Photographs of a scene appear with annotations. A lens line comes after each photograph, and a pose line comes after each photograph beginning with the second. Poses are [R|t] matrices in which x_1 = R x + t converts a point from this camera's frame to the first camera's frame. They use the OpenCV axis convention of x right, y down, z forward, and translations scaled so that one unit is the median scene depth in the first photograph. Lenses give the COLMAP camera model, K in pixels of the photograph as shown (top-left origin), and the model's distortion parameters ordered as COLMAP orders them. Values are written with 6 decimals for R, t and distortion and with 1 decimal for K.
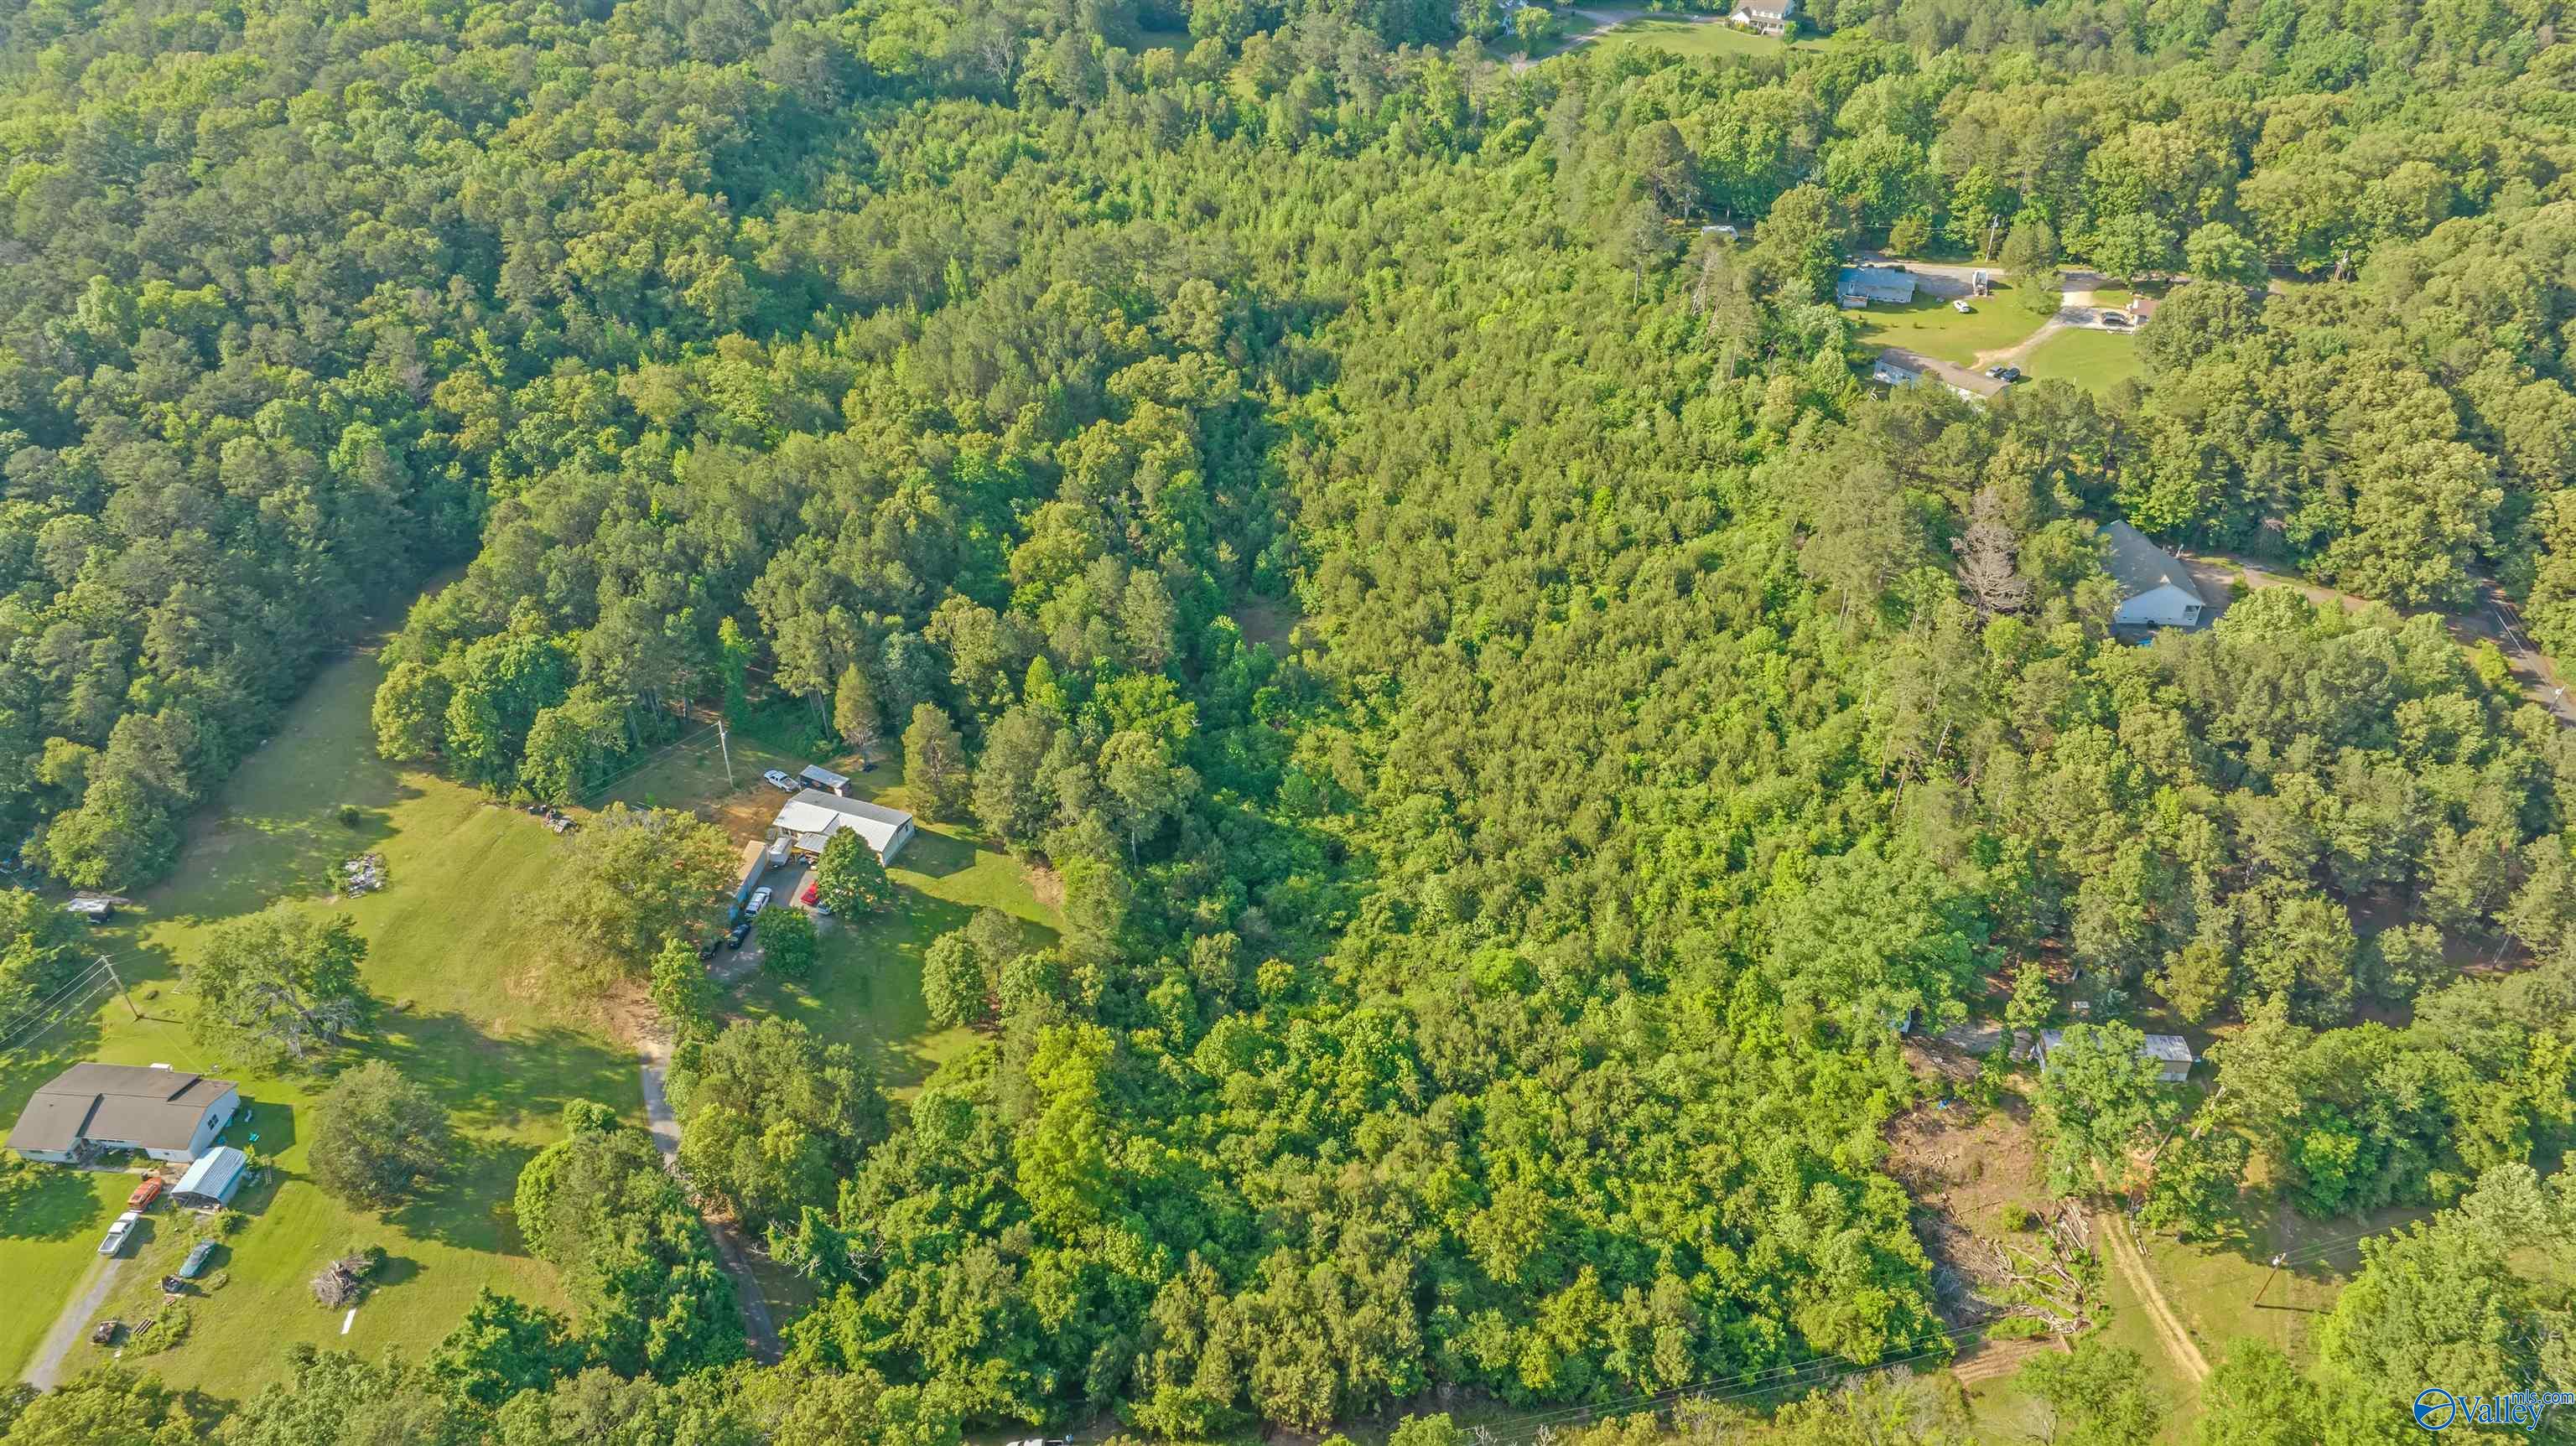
lens RADIAL K [[1812.8, 0, 1288.0], [0, 1812.8, 723.0], [0, 0, 1]] dist [-0.022912, -0.001759]
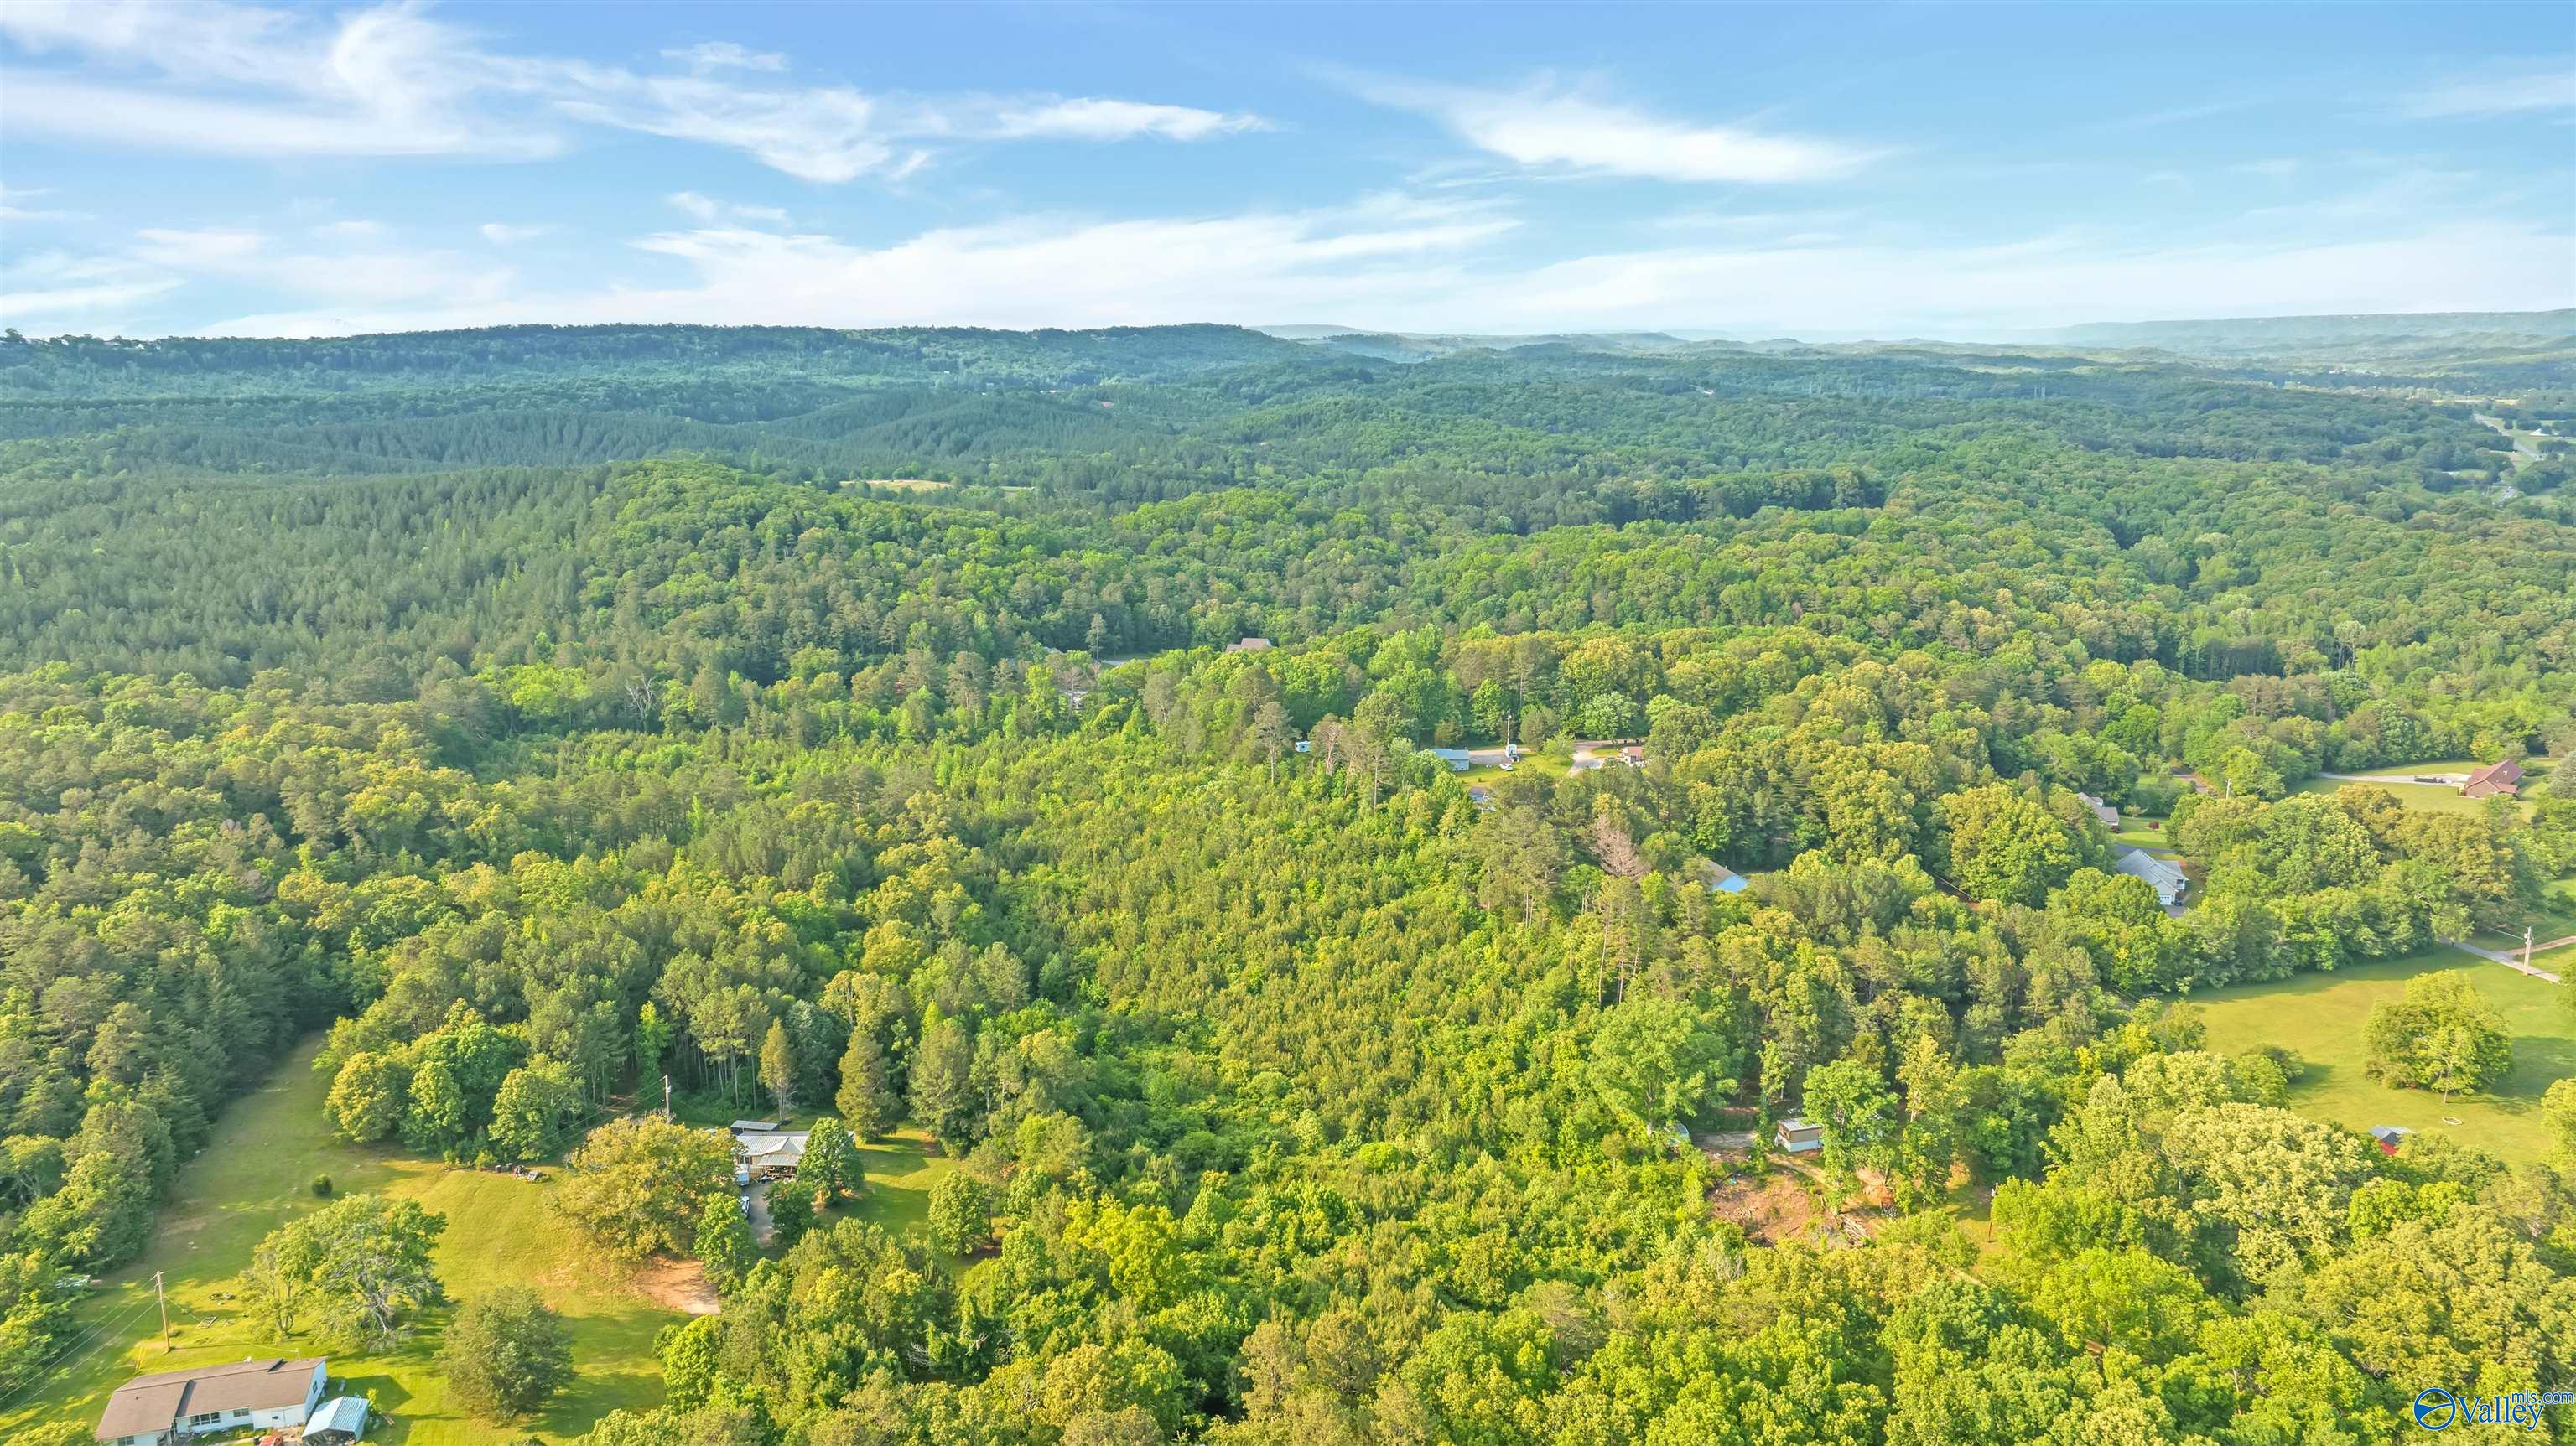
lens RADIAL K [[1812.8, 0, 1288.0], [0, 1812.8, 723.0], [0, 0, 1]] dist [-0.022912, -0.001759]
pose [[0.940065, -0.064571, 0.334826, -0.296612], [0.195926, 0.905928, -0.375377, 0.279943], [-0.279090, 0.418480, 0.864282, -0.152260]]
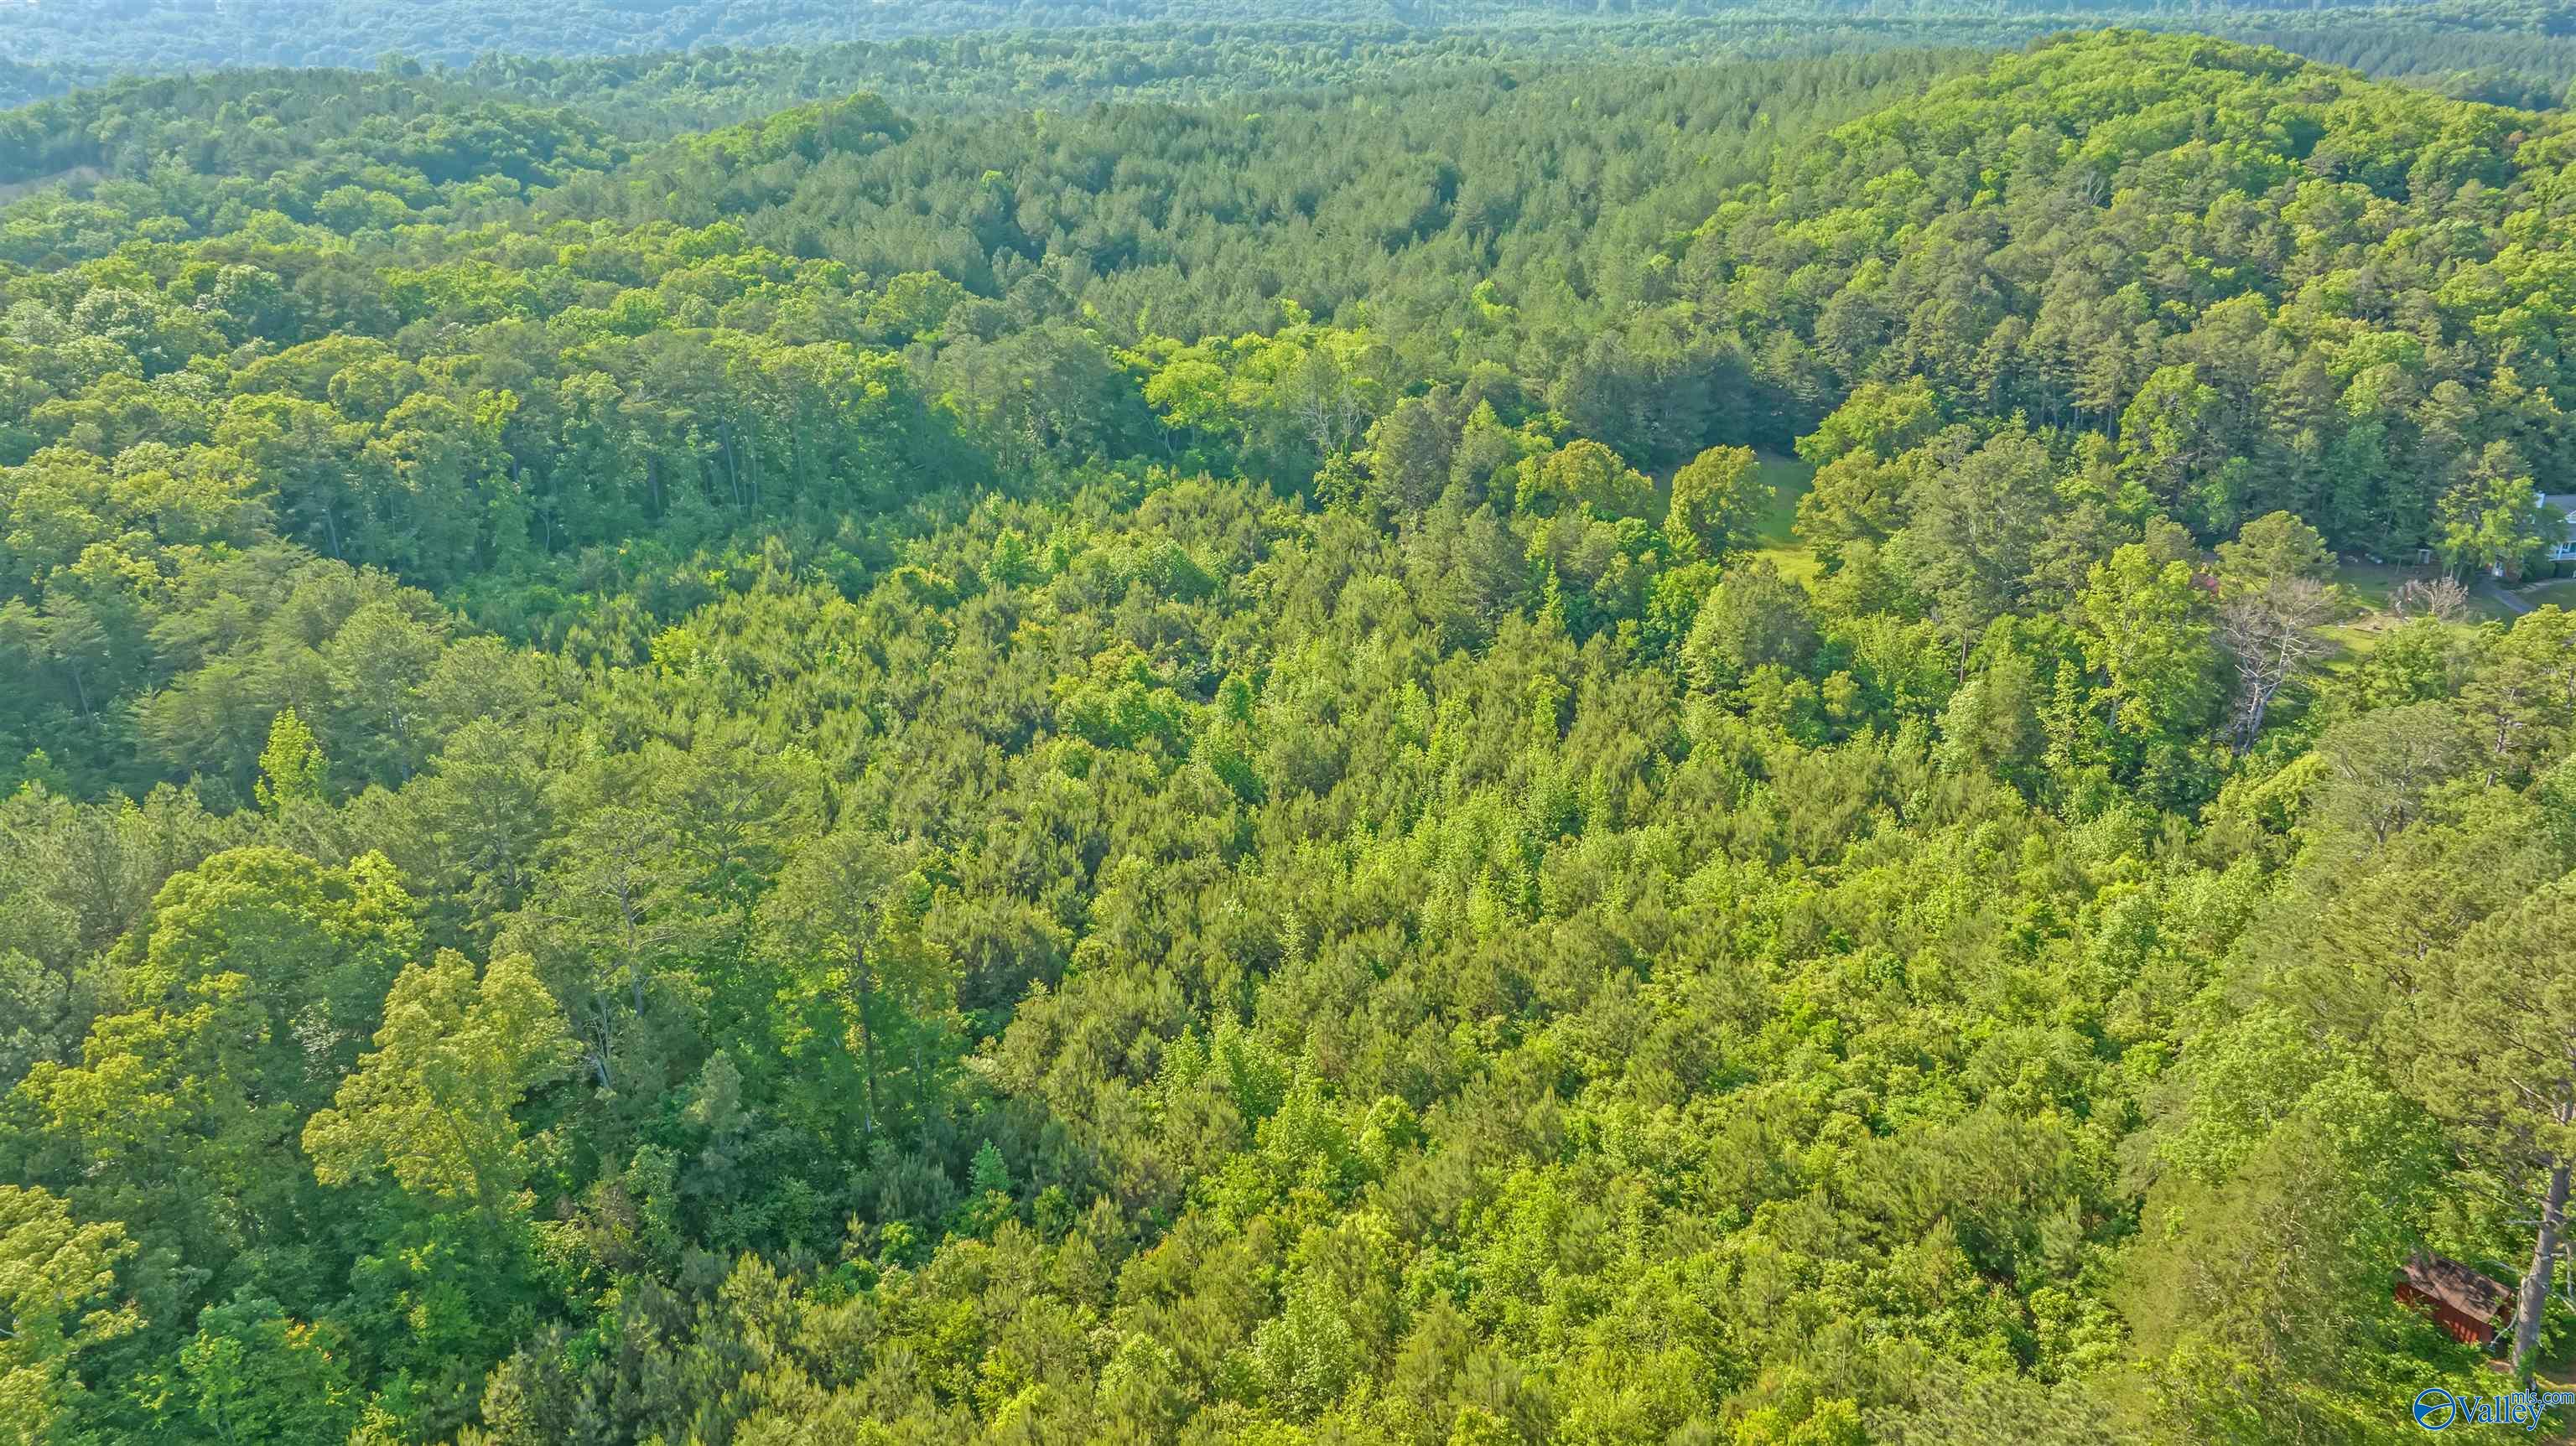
lens RADIAL K [[1838.9, 0, 1283.5], [0, 1838.9, 707.5], [0, 0, 1]] dist [-0.021859, -0.004954]
pose [[0.786981, 0.217130, -0.577508, 0.295801], [-0.360905, 0.921188, -0.145465, -0.385494], [0.500409, 0.322904, 0.803321, 1.093265]]
